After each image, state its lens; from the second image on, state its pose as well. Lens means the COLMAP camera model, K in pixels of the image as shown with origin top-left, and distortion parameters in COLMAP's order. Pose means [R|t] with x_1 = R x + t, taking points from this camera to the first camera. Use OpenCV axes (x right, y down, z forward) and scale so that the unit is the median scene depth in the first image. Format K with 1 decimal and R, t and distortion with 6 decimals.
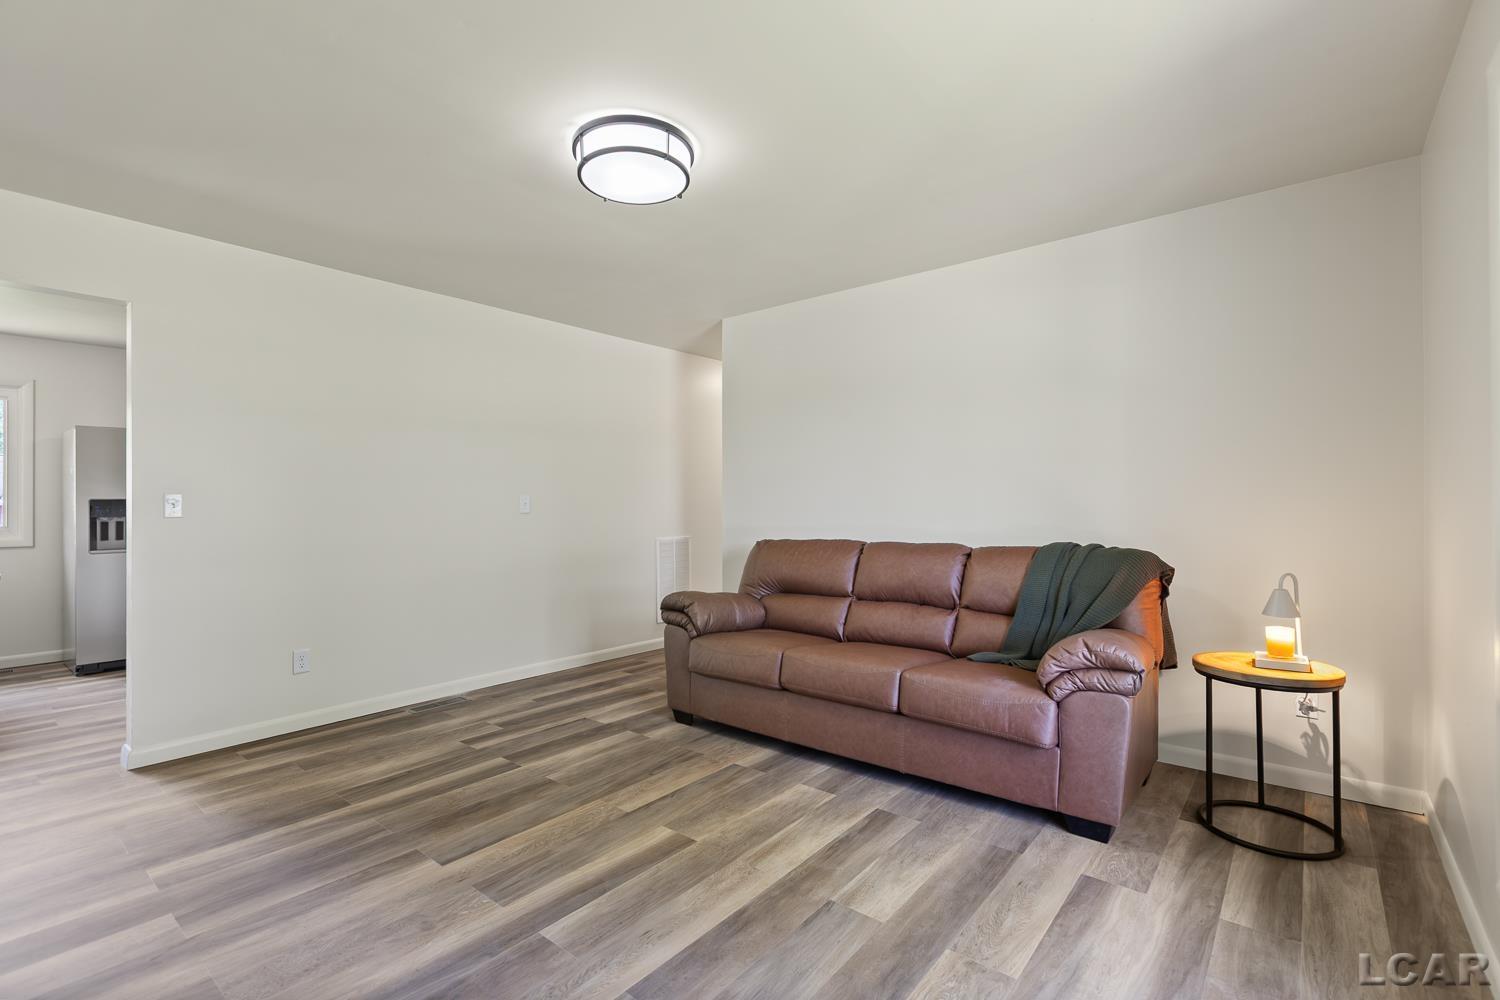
lens RADIAL K [[673.7, 0, 738.8], [0, 673.7, 495.0], [0, 0, 1]] dist [0.005591, -0.000144]
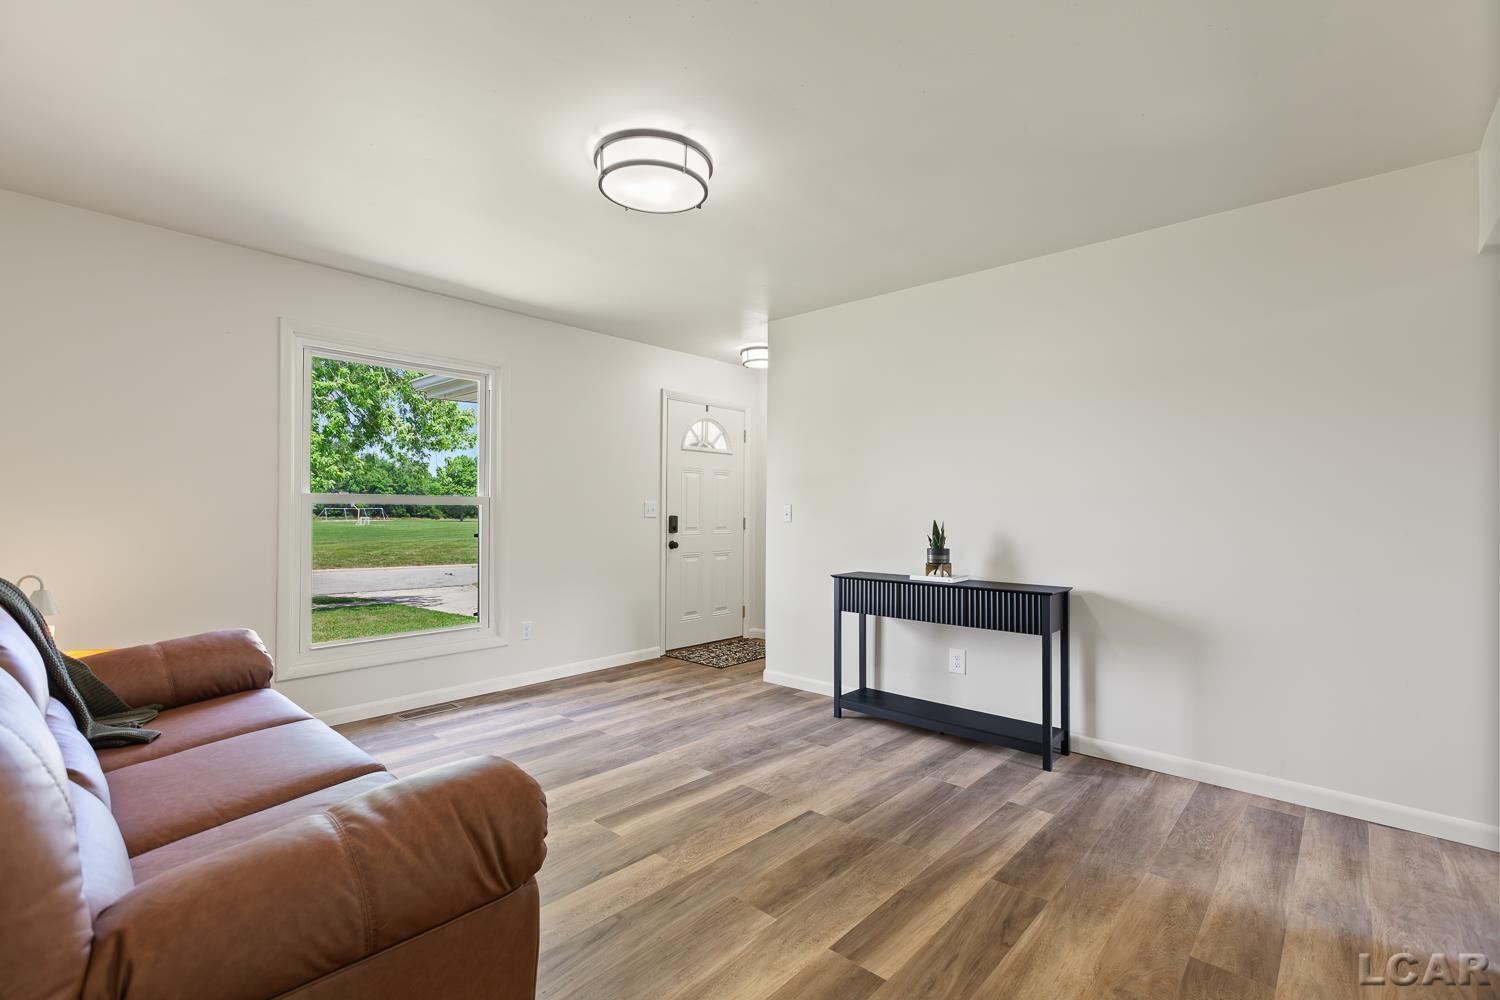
lens RADIAL K [[673.7, 0, 755.5], [0, 673.7, 507.8], [0, 0, 1]] dist [0.005591, -0.000144]
pose [[-0.999499, -0.000729, 0.031630, -0.302760], [-0.001387, 0.999783, -0.020766, 0.027095], [-0.031608, -0.020800, -0.999284, 1.772805]]
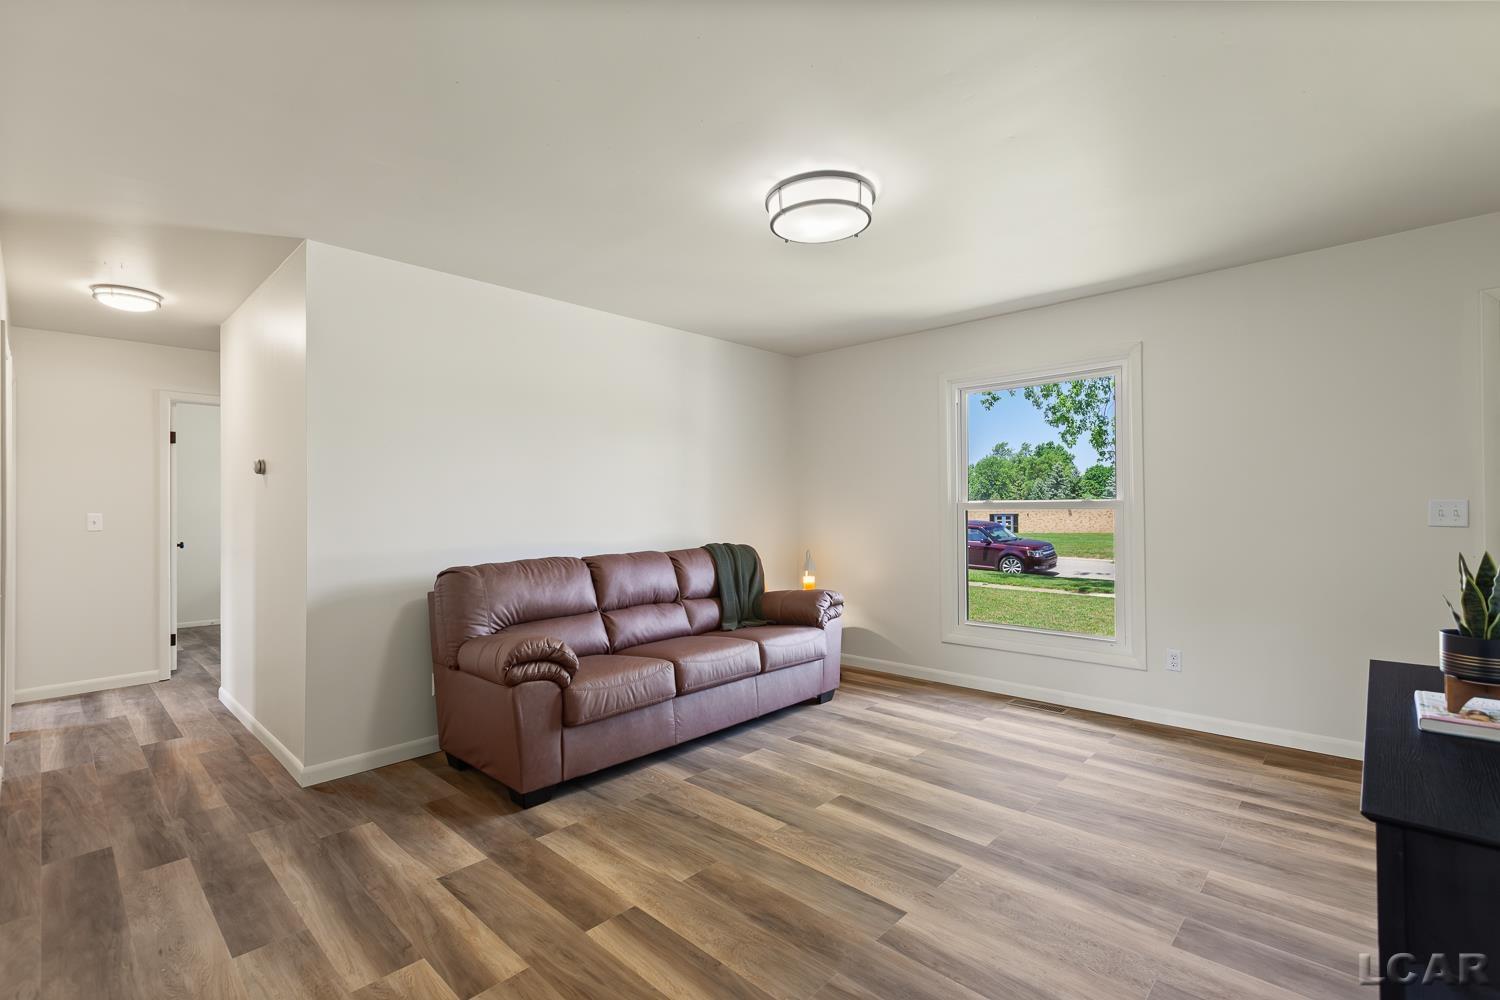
lens RADIAL K [[673.7, 0, 742.1], [0, 673.7, 509.4], [0, 0, 1]] dist [0.005591, -0.000144]
pose [[0.073602, 0.003520, 0.997281, -1.107632], [-0.005357, 0.999981, -0.003135, -0.002482], [-0.997273, -0.005112, 0.073620, 0.927616]]
